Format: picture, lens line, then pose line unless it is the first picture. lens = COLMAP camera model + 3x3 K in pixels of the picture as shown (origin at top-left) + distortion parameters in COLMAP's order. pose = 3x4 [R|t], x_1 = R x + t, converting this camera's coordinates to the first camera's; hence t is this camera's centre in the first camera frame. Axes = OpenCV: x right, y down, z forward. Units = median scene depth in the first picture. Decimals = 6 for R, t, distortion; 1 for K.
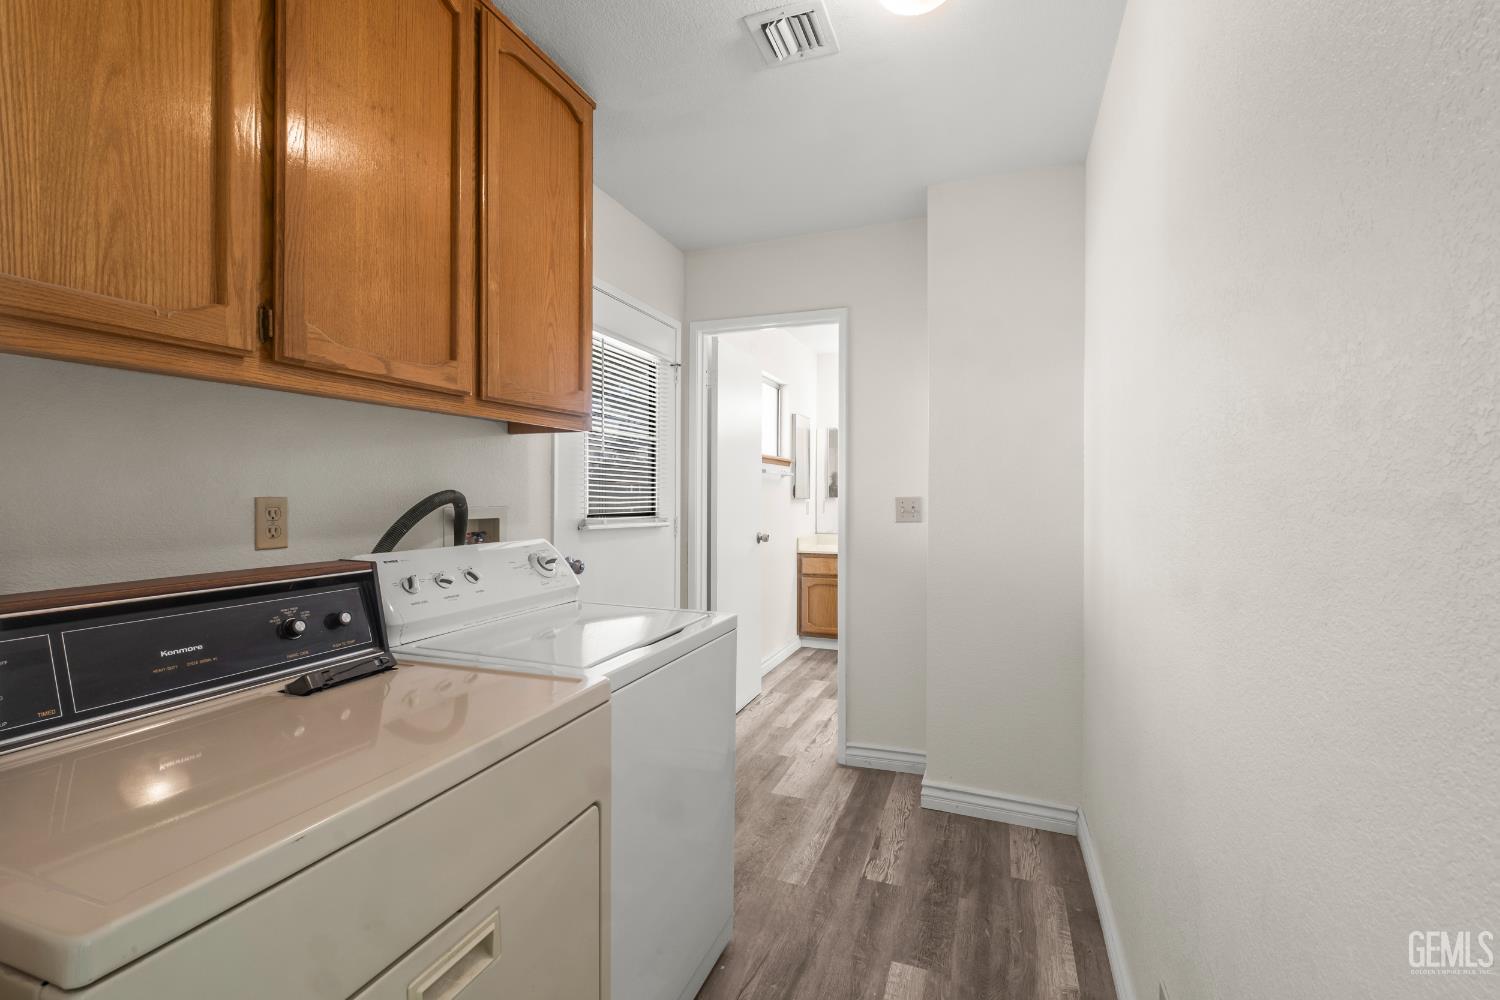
lens RADIAL K [[671.7, 0, 757.3], [0, 671.7, 482.0], [0, 0, 1]] dist [-0.000410, -0.000107]
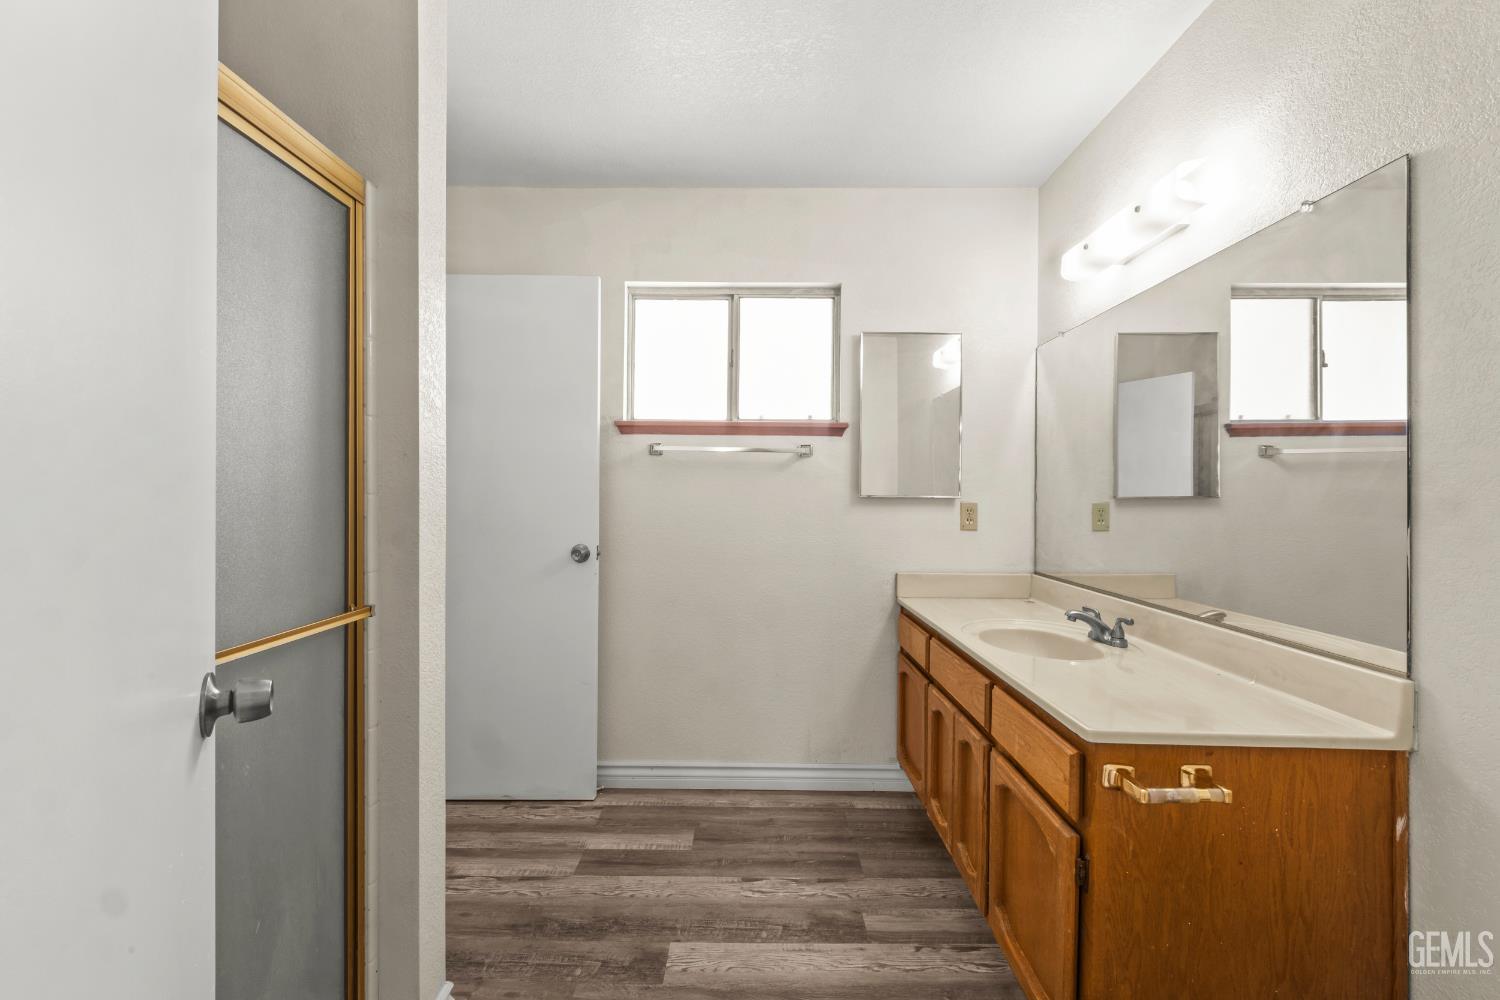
lens RADIAL K [[667.1, 0, 750.0], [0, 667.1, 500.0], [0, 0, 1]] dist [-0.000343, -0.000070]
pose [[0.339571, 0.007129, -0.940553, 0.516682], [0.003240, 0.999956, 0.008749, 0.022831], [0.940575, -0.006018, 0.339533, 0.750958]]
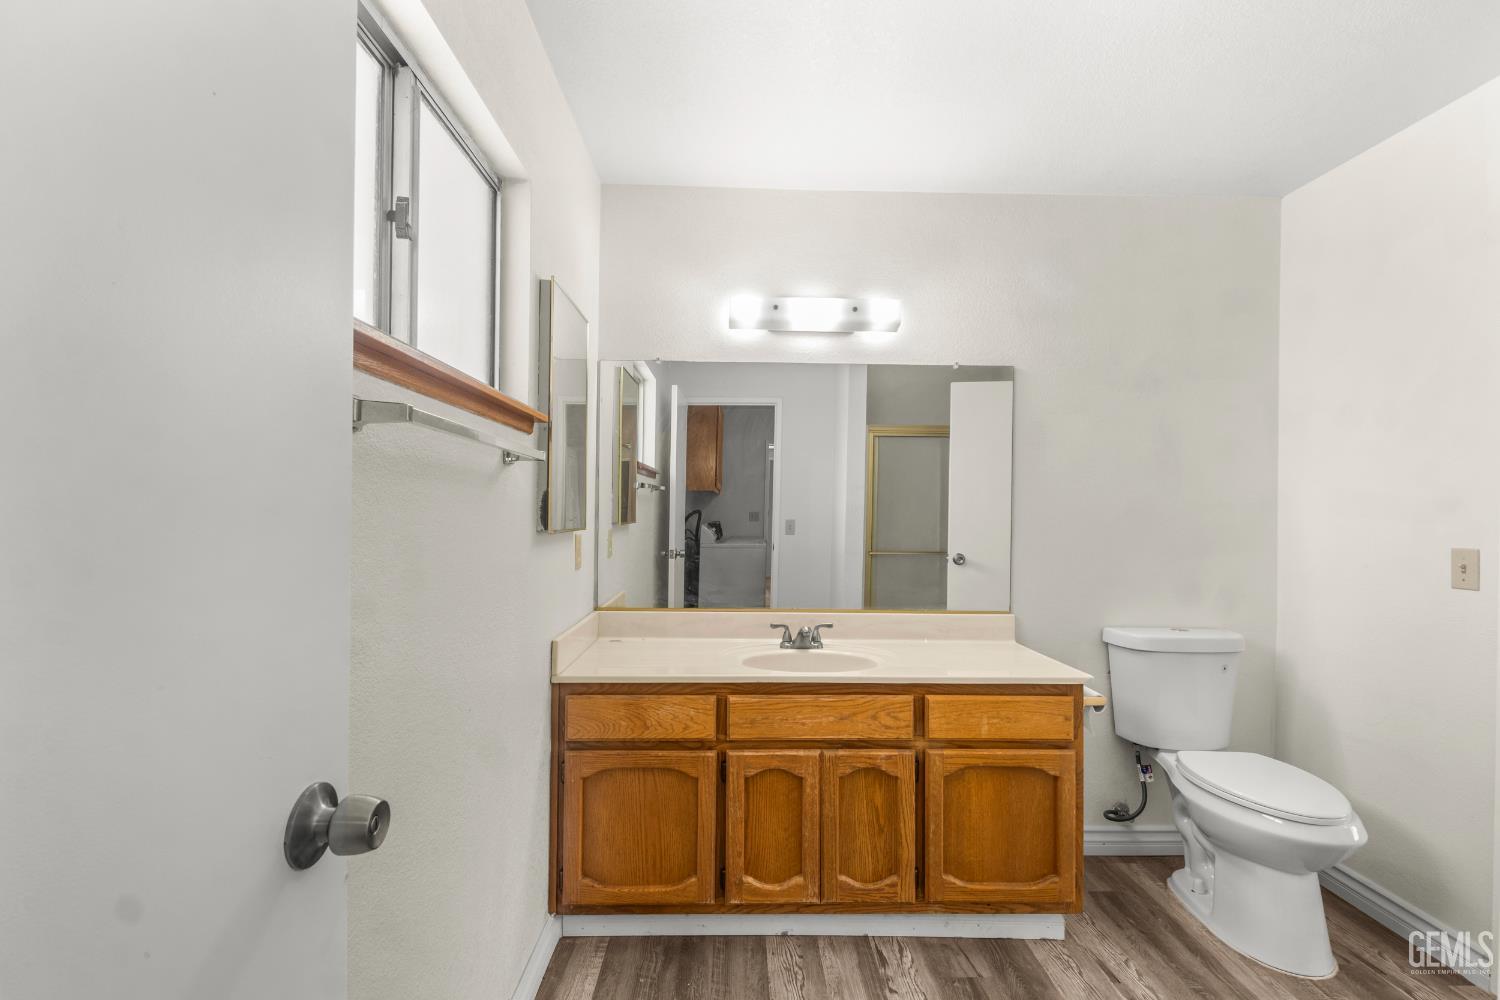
lens RADIAL K [[664.5, 0, 751.4], [0, 664.5, 510.8], [0, 0, 1]] dist [-0.001517, -0.000382]
pose [[0.931586, 0.005264, 0.363482, 0.030714], [-0.008468, 0.999938, 0.007222, 0.010613], [-0.363422, -0.009805, 0.931573, 0.660366]]
